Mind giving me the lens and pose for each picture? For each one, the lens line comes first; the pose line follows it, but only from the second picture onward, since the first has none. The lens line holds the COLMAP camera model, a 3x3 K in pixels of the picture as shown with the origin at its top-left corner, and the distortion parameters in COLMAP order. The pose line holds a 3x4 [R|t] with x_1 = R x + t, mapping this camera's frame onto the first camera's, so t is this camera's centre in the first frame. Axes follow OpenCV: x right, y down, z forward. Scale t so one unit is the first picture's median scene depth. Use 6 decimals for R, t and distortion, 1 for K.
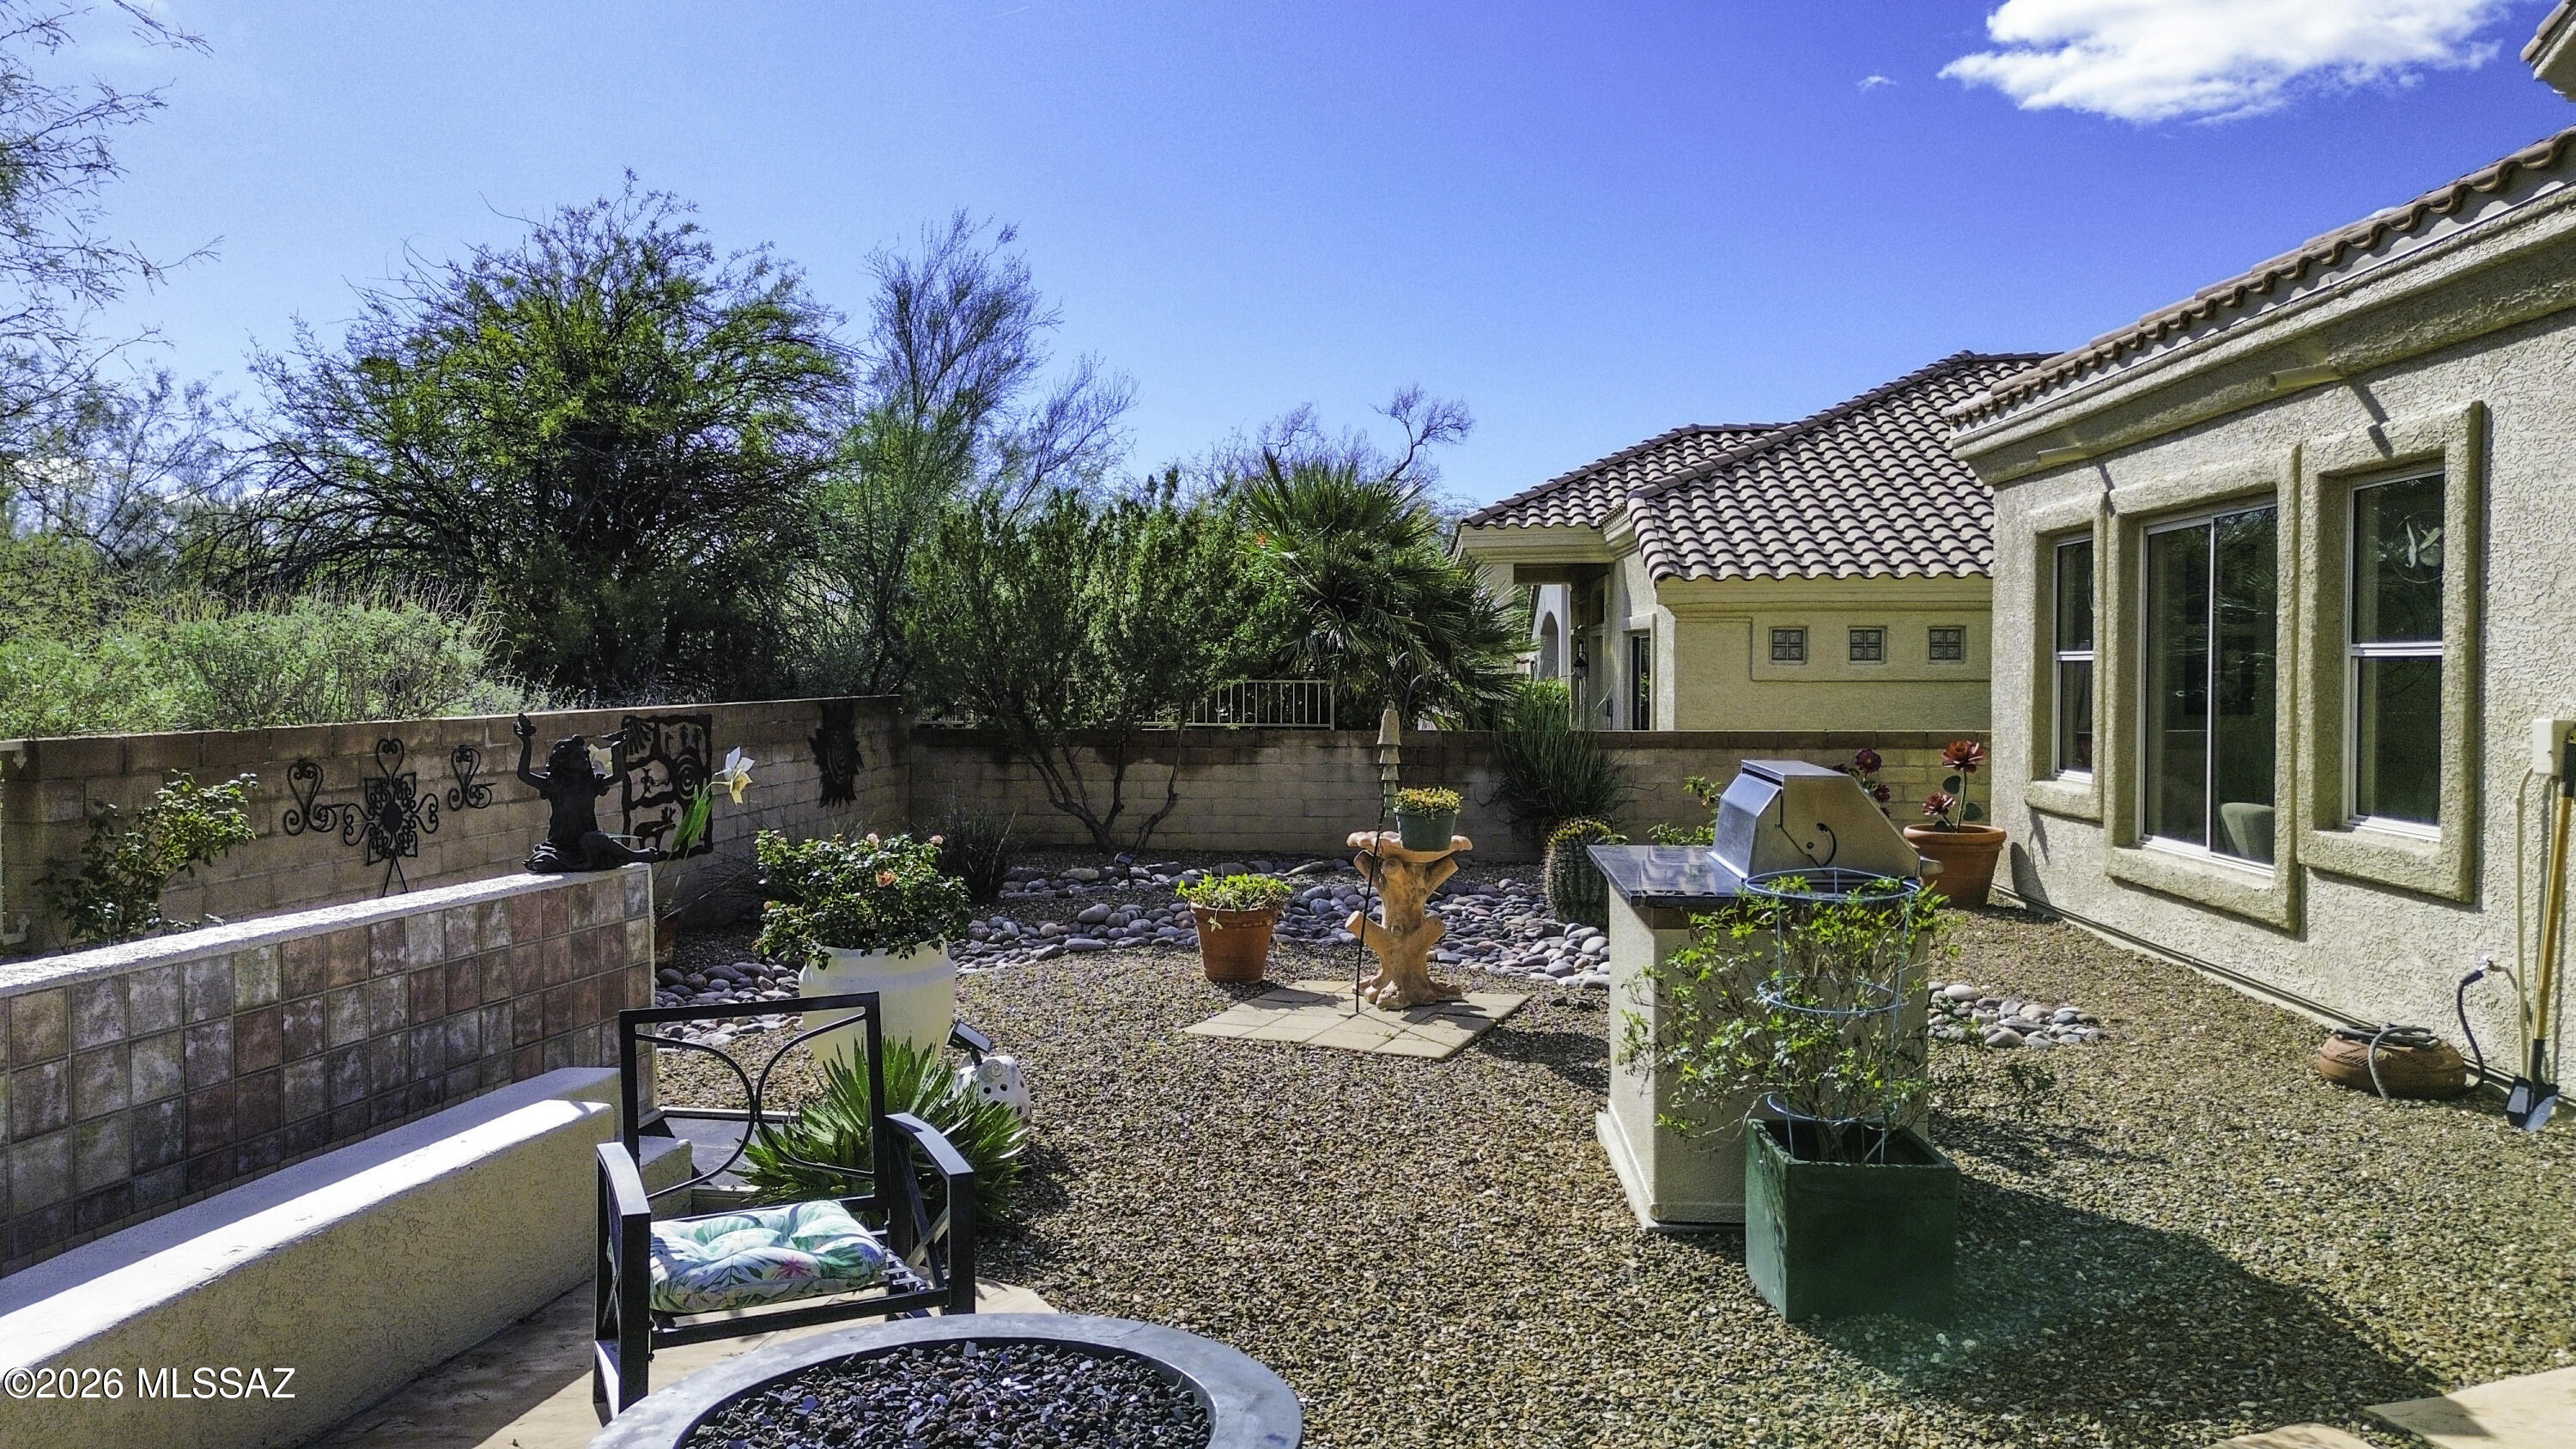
lens RADIAL K [[1903.5, 0, 1288.0], [0, 1903.5, 724.5], [0, 0, 1]] dist [0.010556, 0.005988]
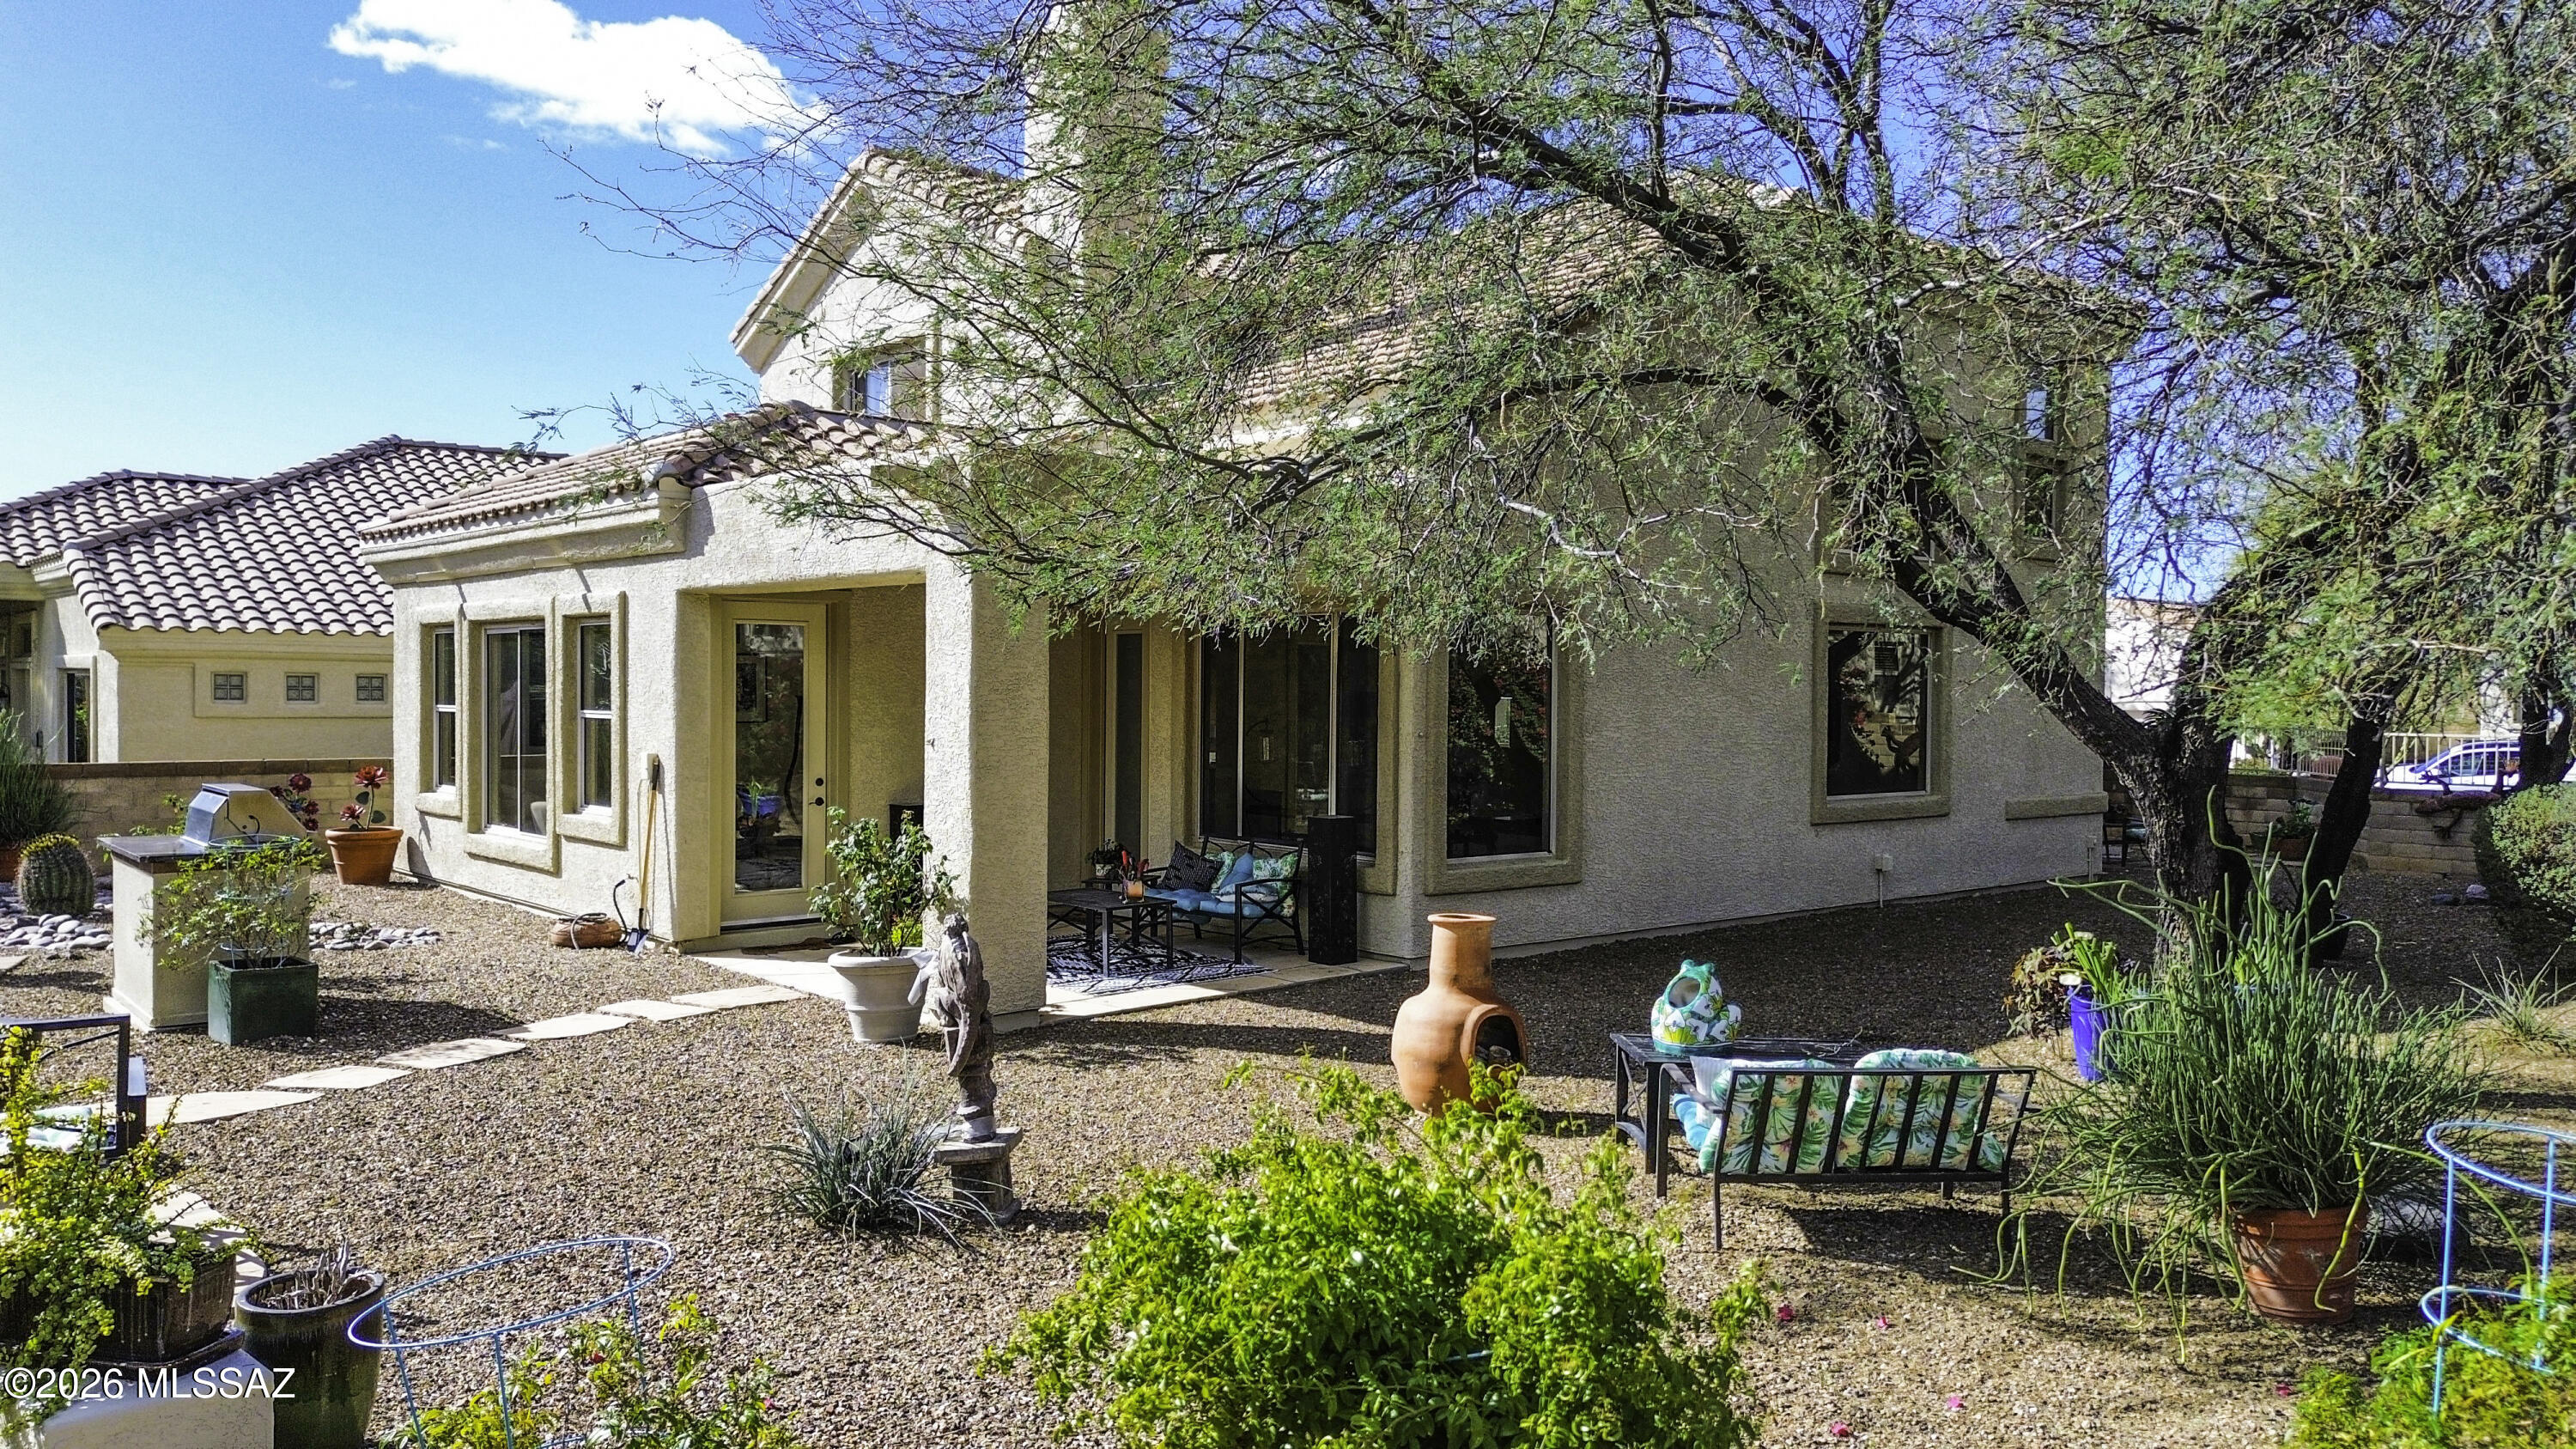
lens RADIAL K [[1963.8, 0, 1288.0], [0, 1963.8, 724.5], [0, 0, 1]] dist [0.143046, -0.156077]
pose [[0.738438, -0.007000, 0.674285, -0.149669], [0.012262, 0.999920, -0.003048, -0.010001], [-0.674210, 0.010519, 0.738465, -0.568571]]
